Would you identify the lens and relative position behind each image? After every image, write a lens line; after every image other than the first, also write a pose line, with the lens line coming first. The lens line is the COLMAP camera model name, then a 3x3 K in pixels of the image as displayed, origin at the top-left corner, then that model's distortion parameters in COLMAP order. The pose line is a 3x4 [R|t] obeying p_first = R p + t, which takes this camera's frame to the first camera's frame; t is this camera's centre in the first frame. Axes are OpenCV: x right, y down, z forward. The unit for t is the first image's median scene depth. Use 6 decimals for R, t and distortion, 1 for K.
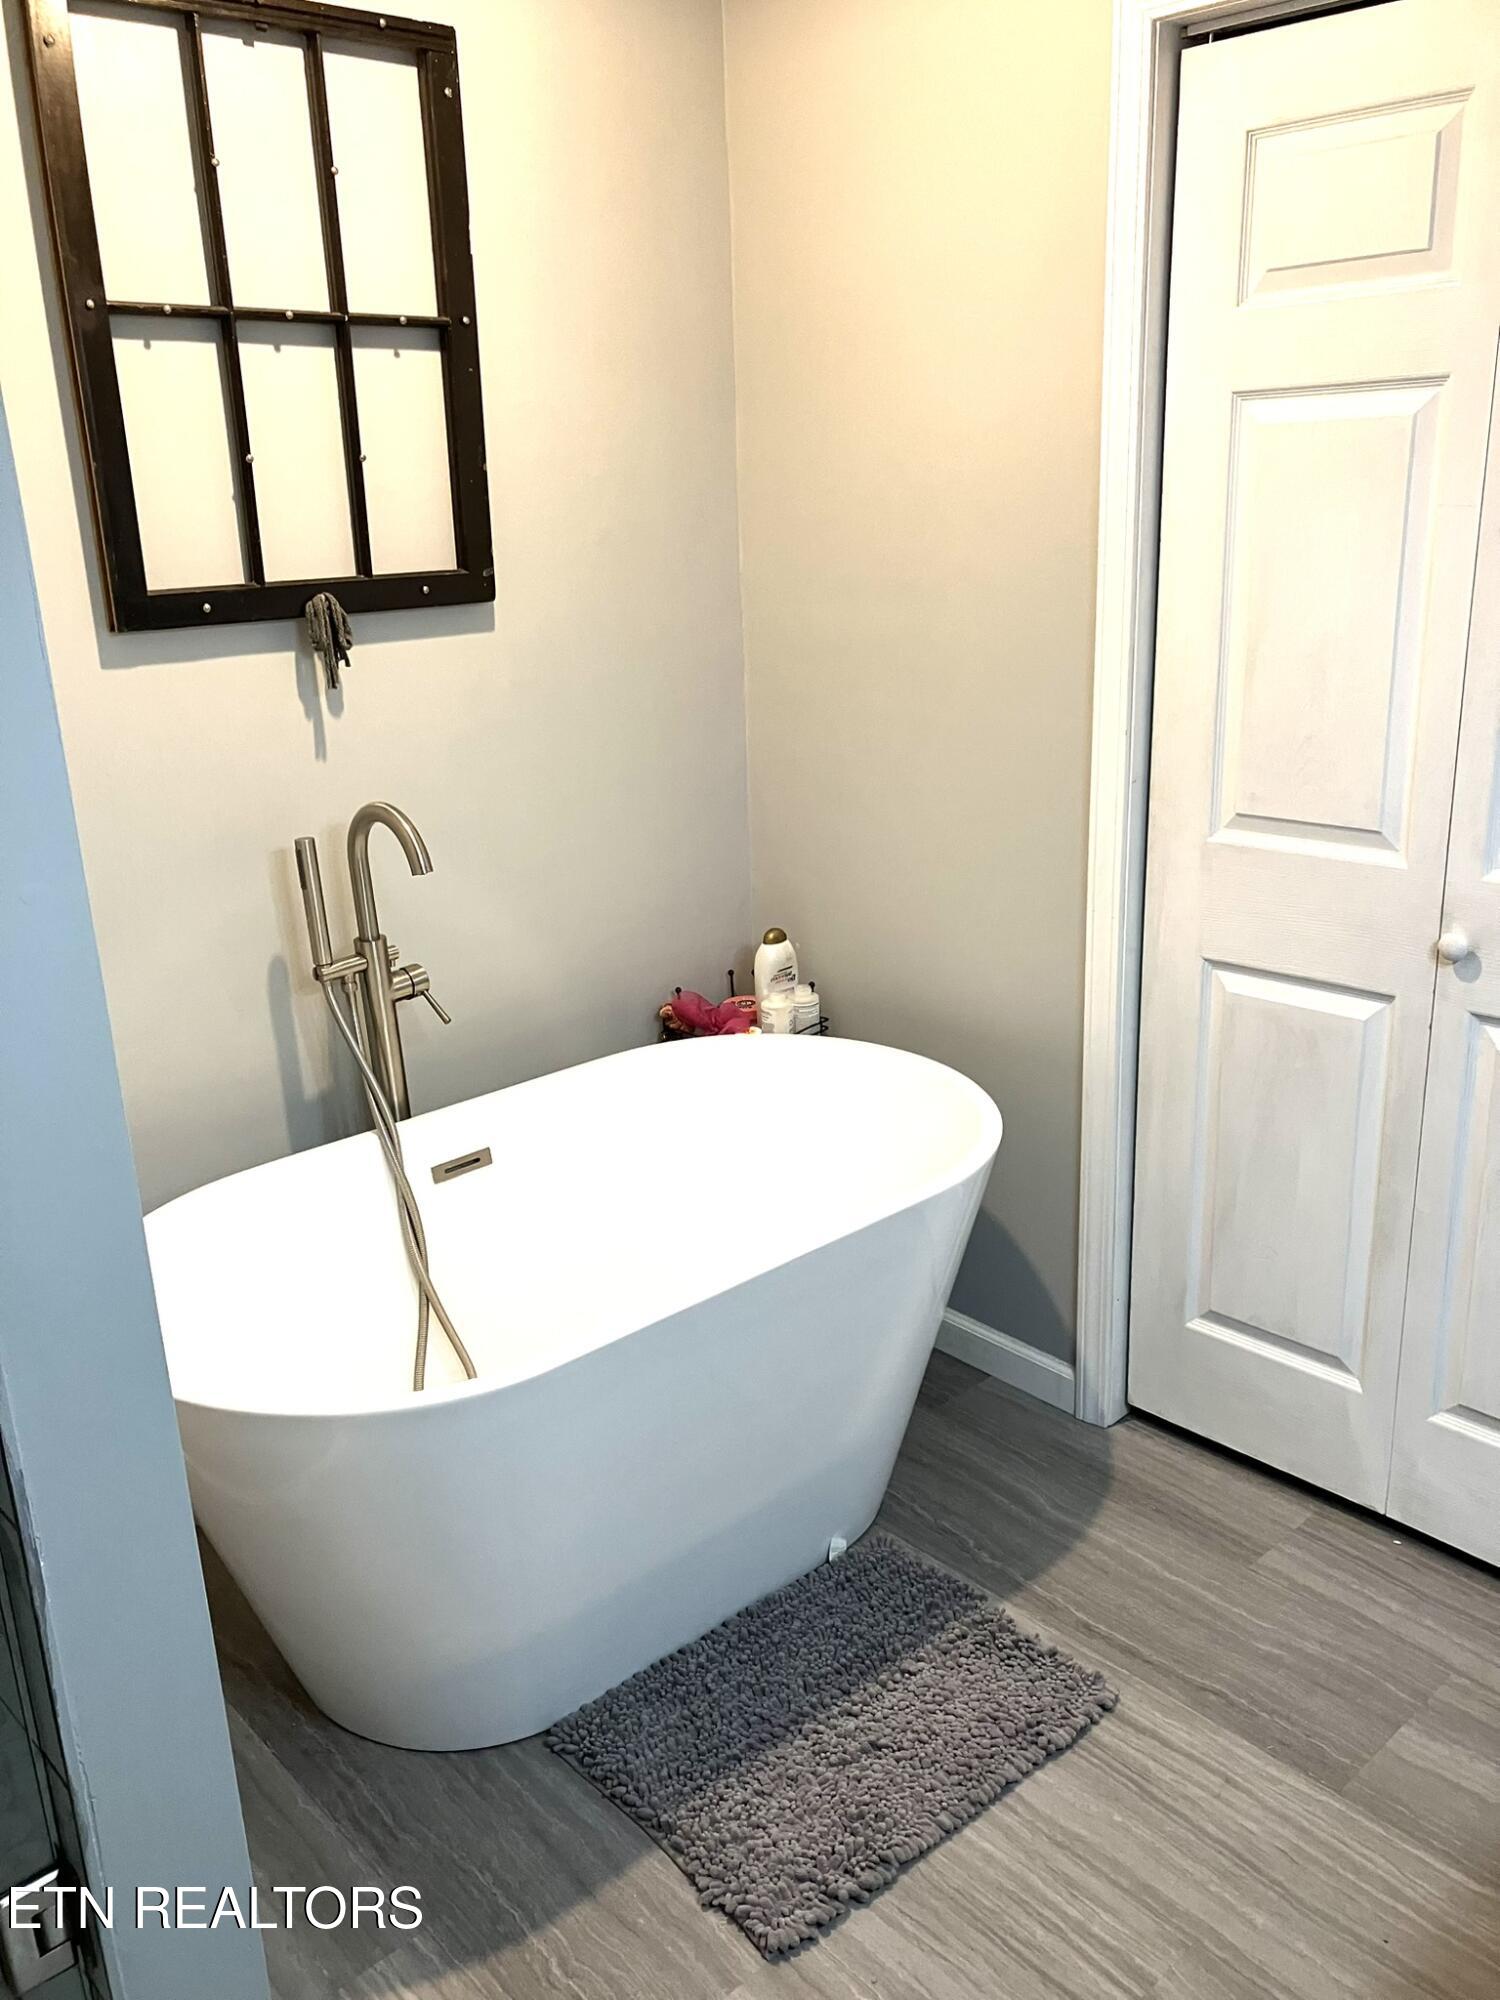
lens RADIAL K [[1661.4, 0, 751.8], [0, 1661.4, 992.0], [0, 0, 1]] dist [0.041799, -0.012008]
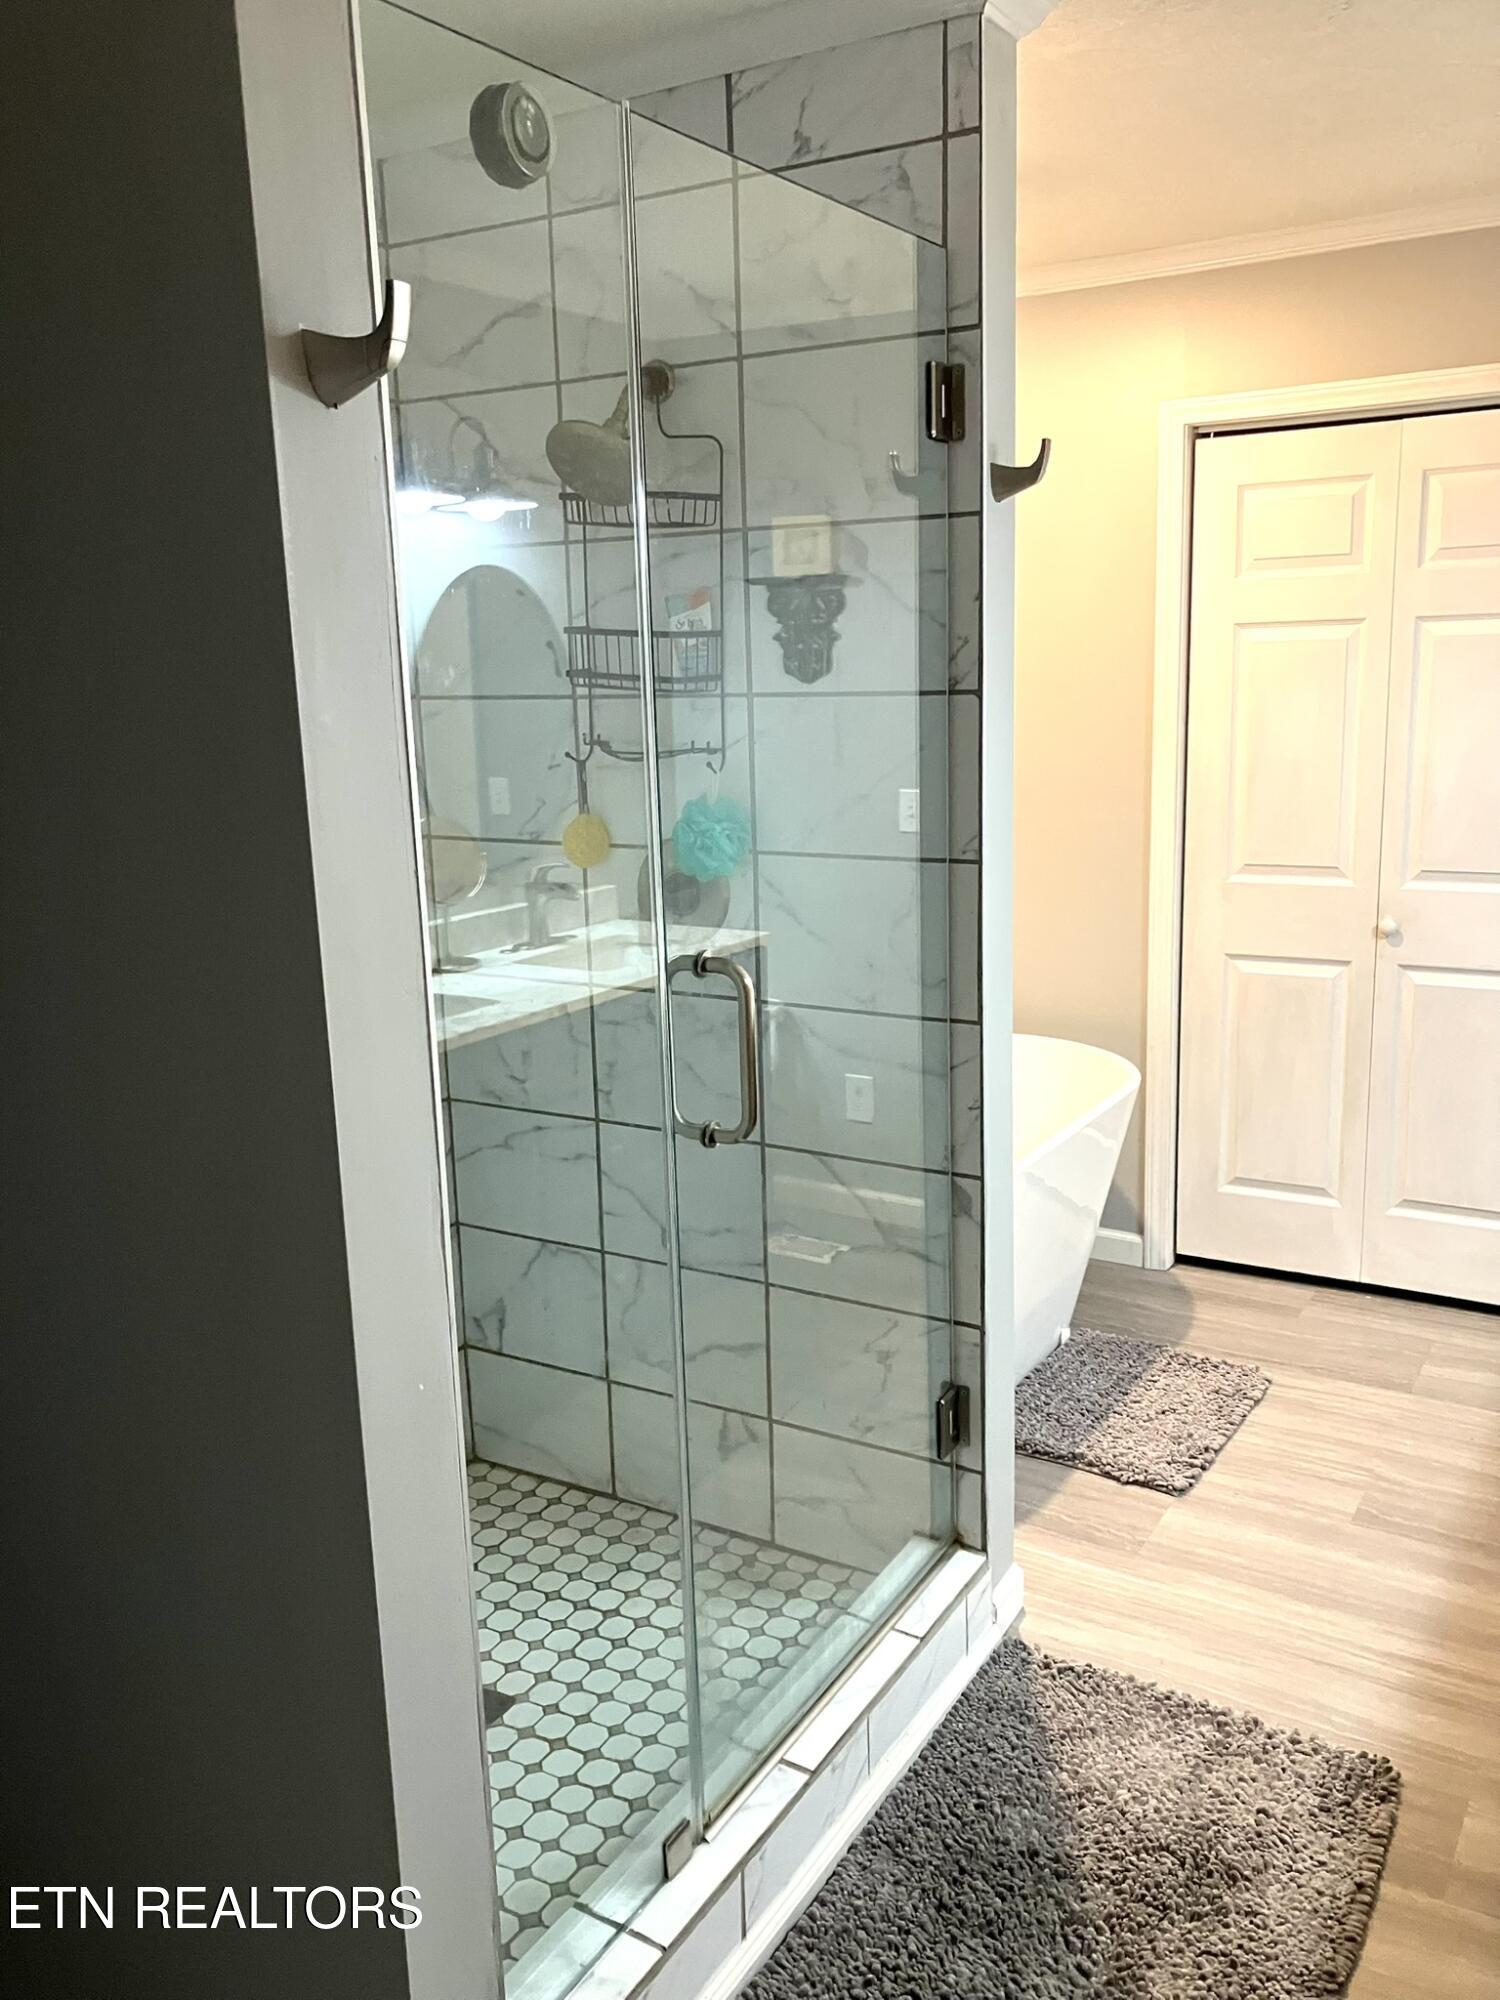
lens RADIAL K [[1661.4, 0, 760.8], [0, 1661.4, 993.6], [0, 0, 1]] dist [0.041799, -0.012008]
pose [[0.955122, -0.050801, 0.291824, -0.680971], [0.082746, 0.991722, -0.098182, 0.149269], [-0.284420, 0.117923, 0.951420, -0.455135]]
